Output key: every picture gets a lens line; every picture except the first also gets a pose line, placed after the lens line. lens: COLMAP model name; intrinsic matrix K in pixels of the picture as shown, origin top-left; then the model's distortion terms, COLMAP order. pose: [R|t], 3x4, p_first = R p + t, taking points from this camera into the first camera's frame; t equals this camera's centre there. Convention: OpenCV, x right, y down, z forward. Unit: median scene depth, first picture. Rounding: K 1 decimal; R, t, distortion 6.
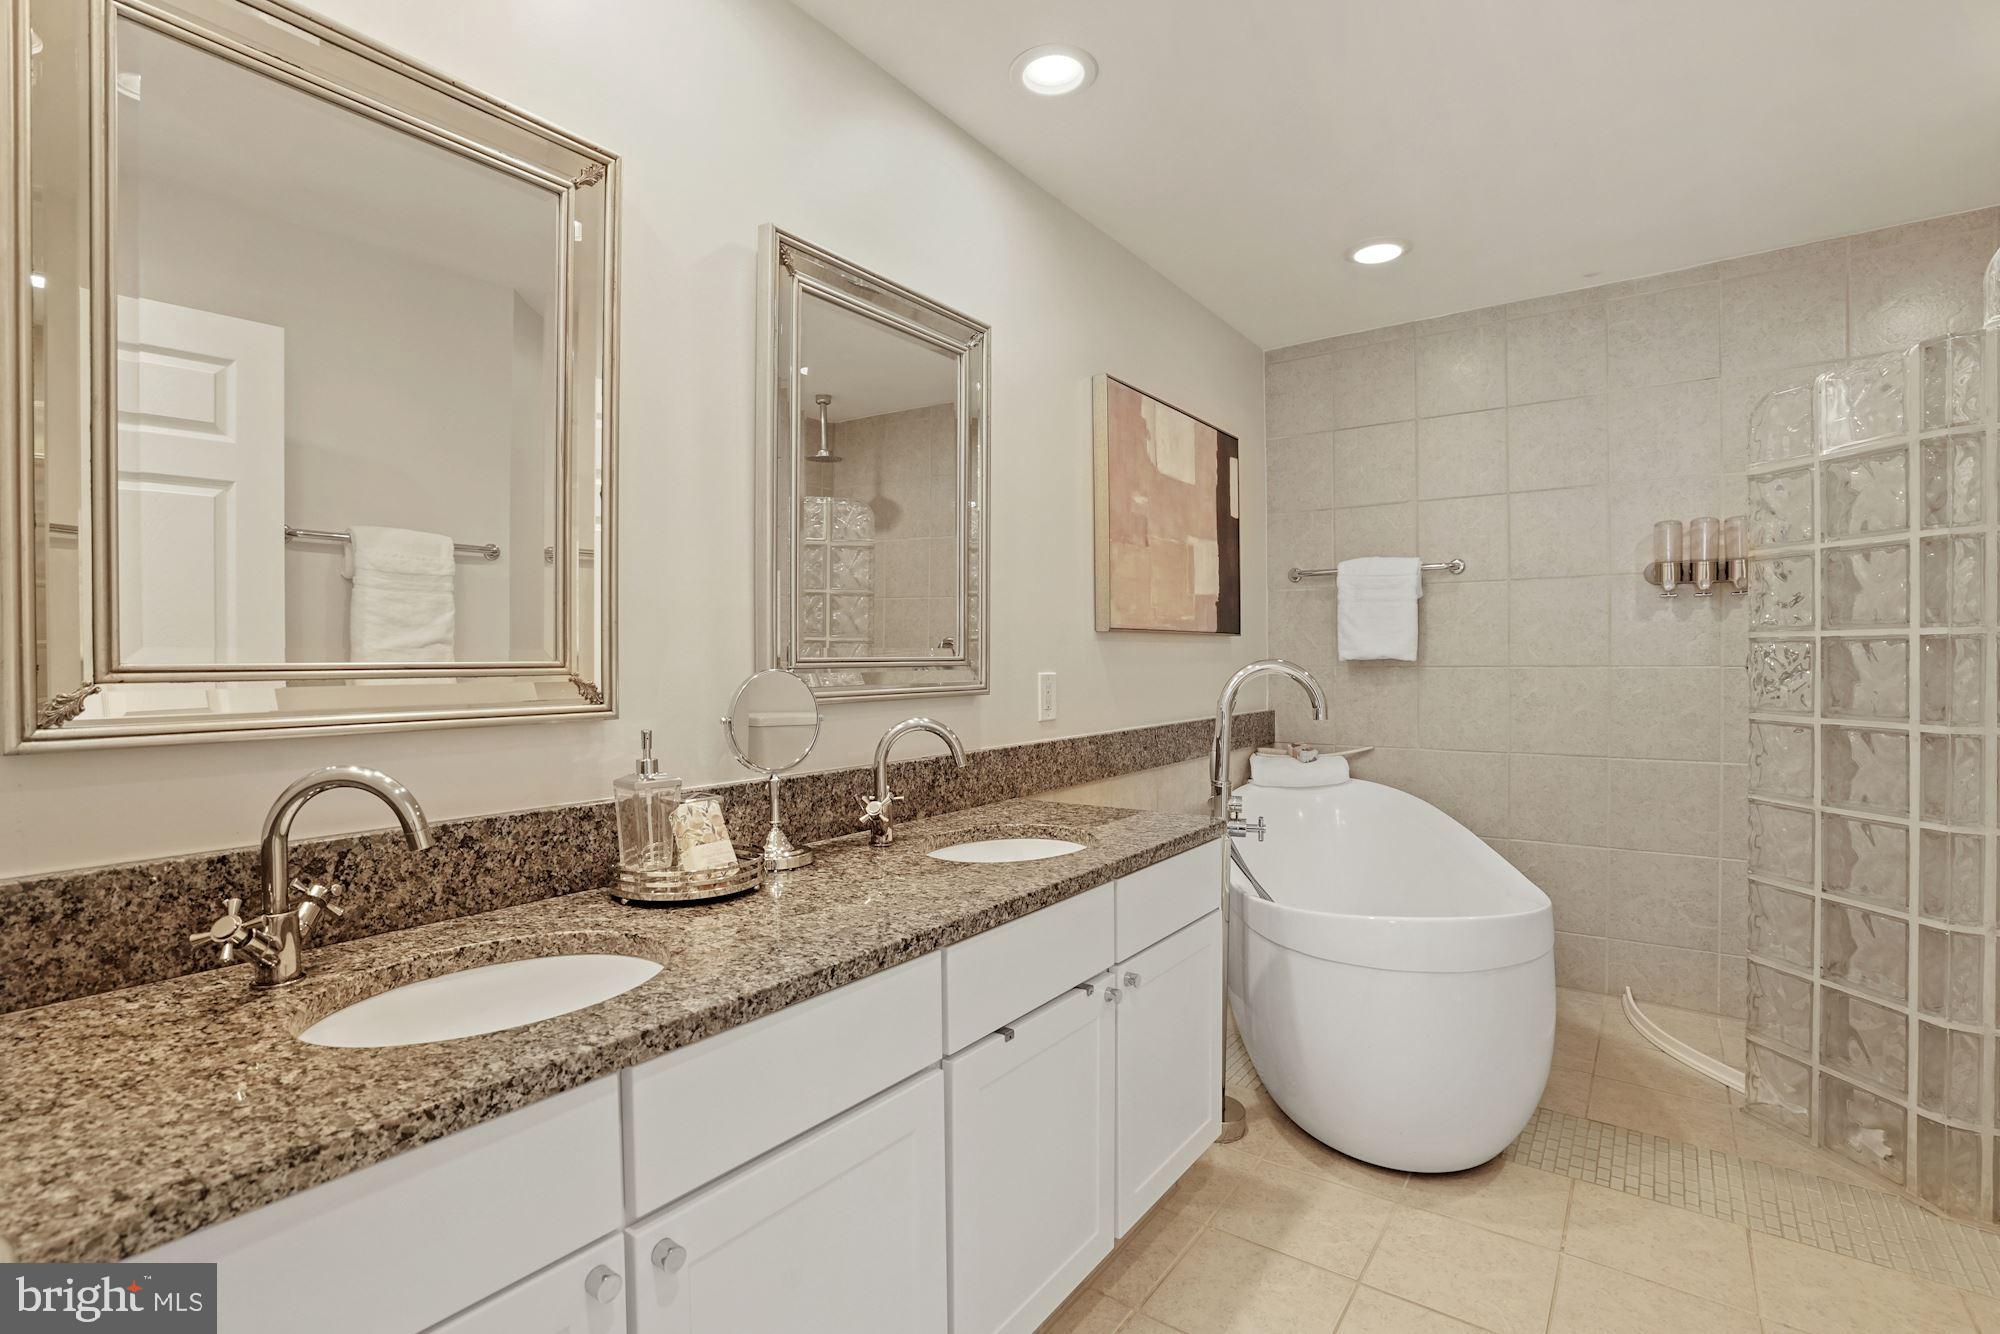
lens RADIAL K [[933.6, 0, 988.7], [0, 933.6, 674.2], [0, 0, 1]] dist [-0.043326, 0.007686]
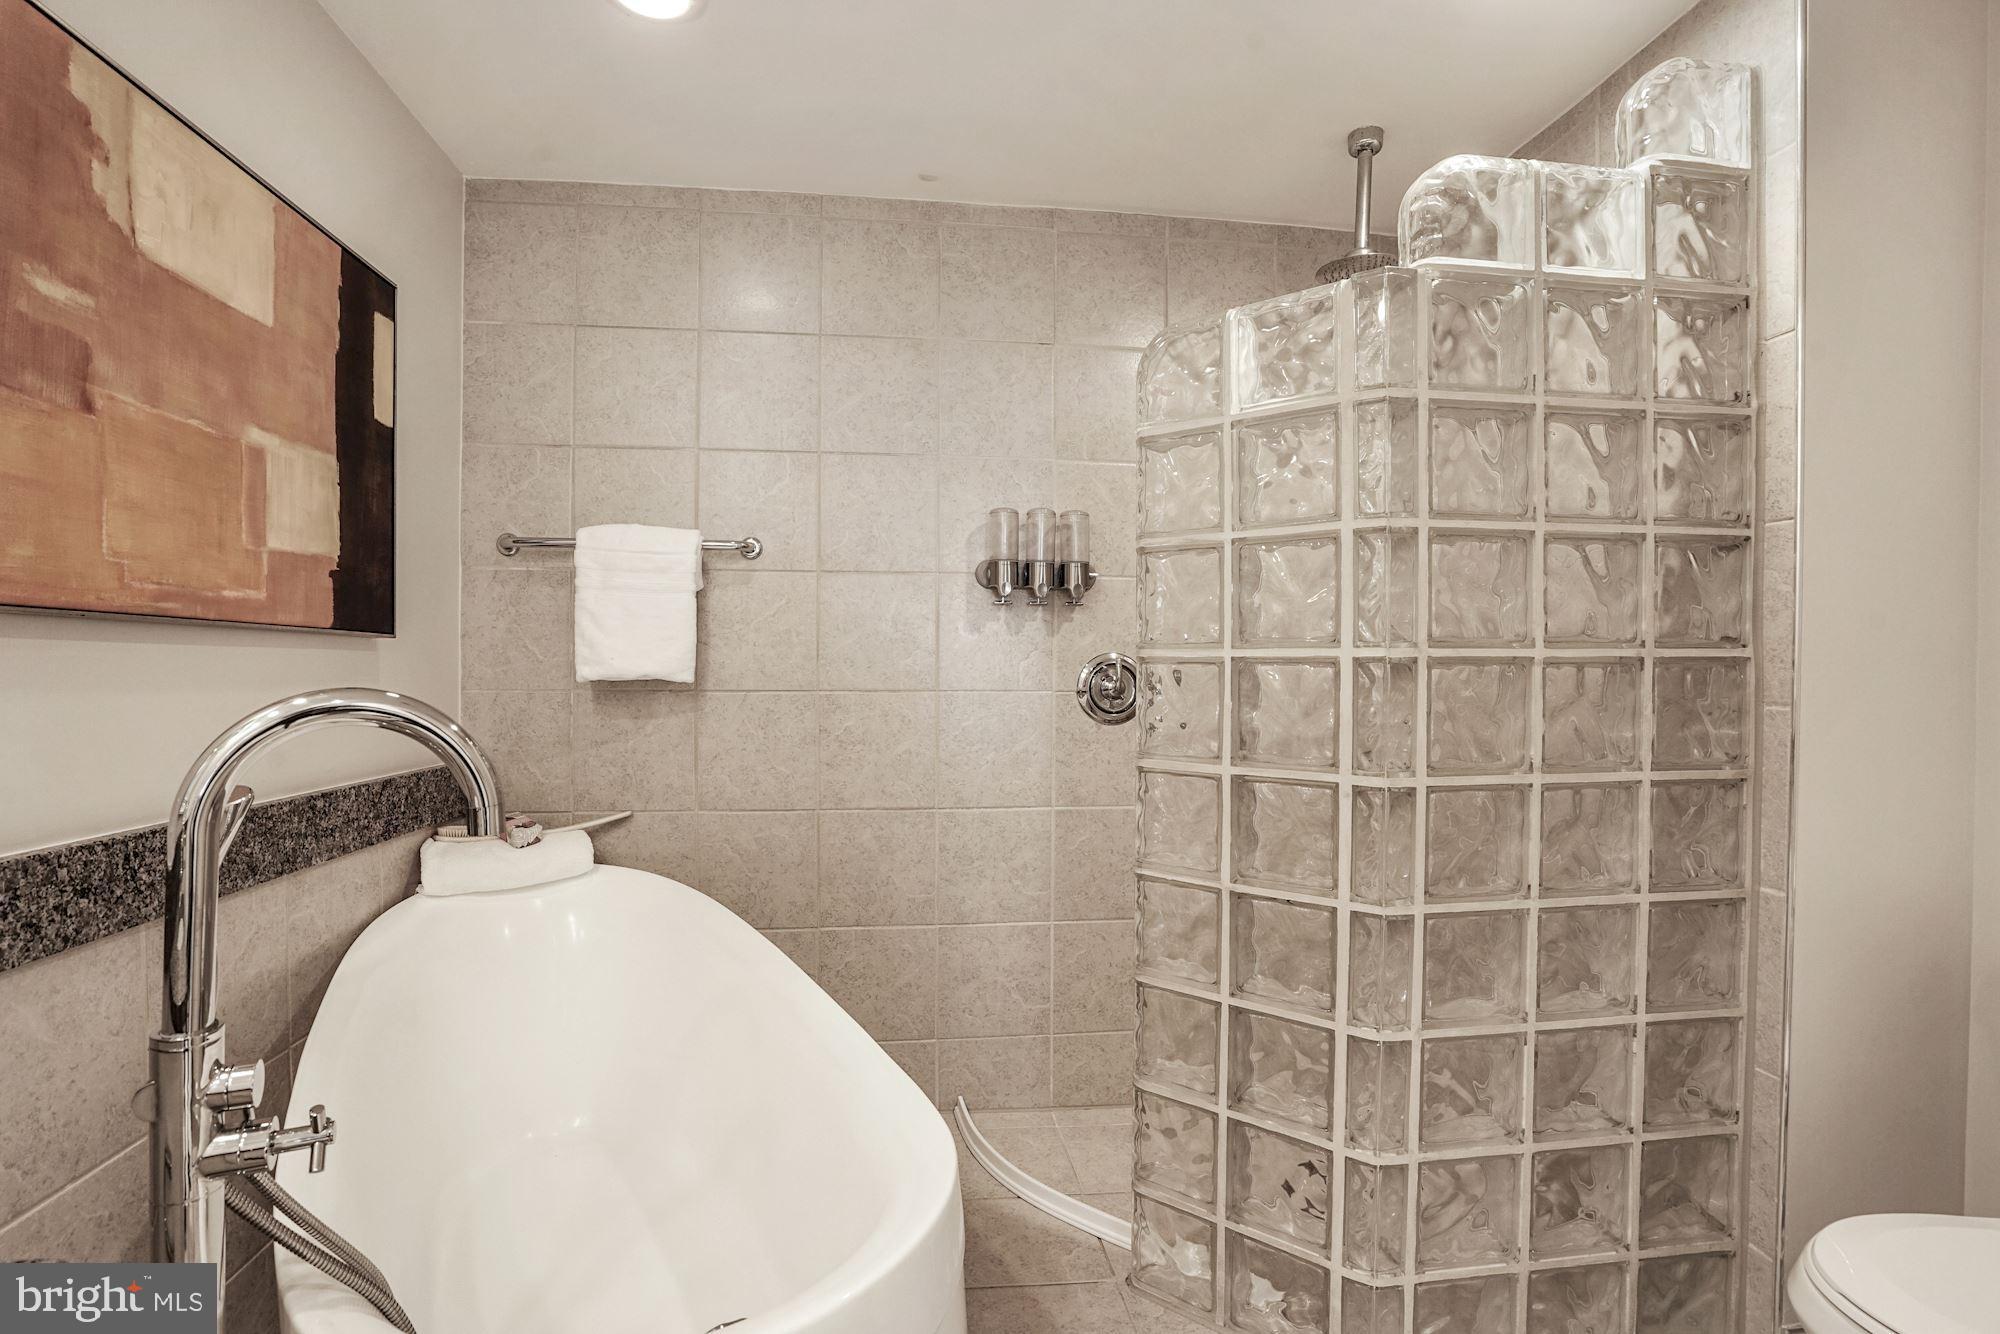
lens RADIAL K [[933.6, 0, 1010.5], [0, 933.6, 669.0], [0, 0, 1]] dist [-0.043326, 0.007686]
pose [[0.719384, 0.011237, 0.694522, 0.172674], [0.003278, 0.999803, -0.019571, -0.011341], [-0.694605, 0.016356, 0.719206, 0.386313]]
